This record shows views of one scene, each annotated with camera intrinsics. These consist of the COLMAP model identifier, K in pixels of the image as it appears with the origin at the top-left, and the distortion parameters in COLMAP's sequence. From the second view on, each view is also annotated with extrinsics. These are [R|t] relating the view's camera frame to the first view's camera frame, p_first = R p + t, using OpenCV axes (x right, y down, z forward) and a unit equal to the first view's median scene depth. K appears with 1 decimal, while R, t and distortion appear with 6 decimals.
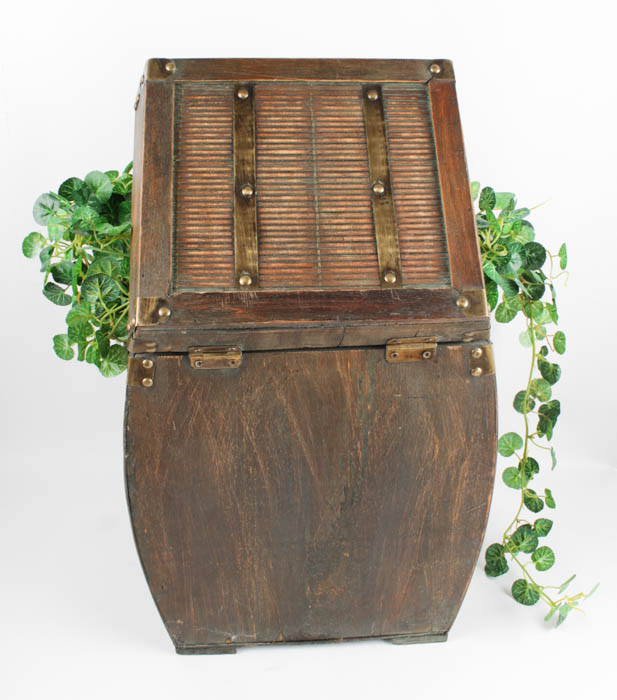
lens RADIAL K [[935.9, 0, 305.5], [0, 935.9, 348.6], [0, 0, 1]] dist [-0.164548, 0.000000]
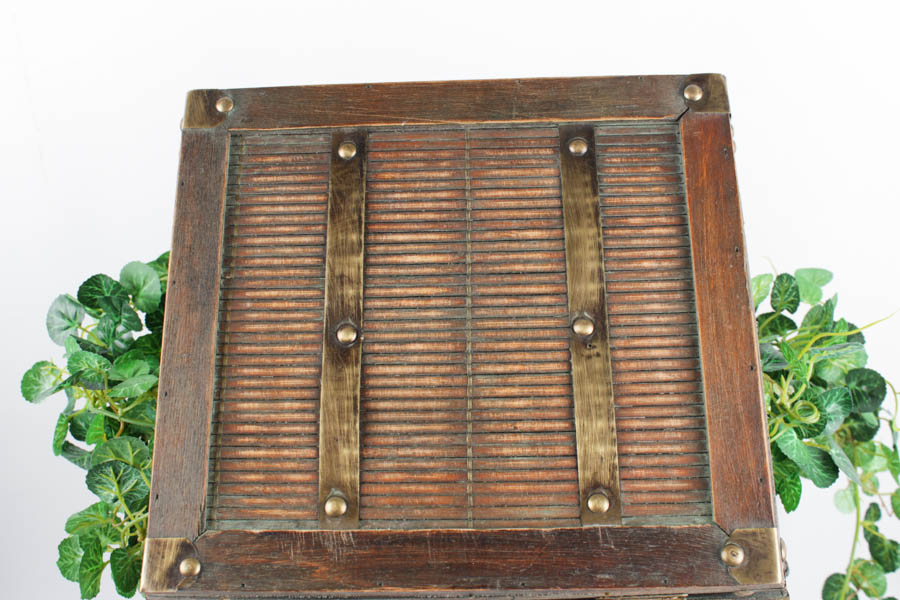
lens RADIAL K [[1013.0, 0, 453.4], [0, 1013.0, 302.3], [0, 0, 1]] dist [-0.098310, 0.000000]
pose [[0.991878, 0.003194, -0.127151, 0.078402], [-0.000567, 0.999786, 0.020687, -0.198788], [0.127190, -0.020447, 0.991668, 0.395104]]
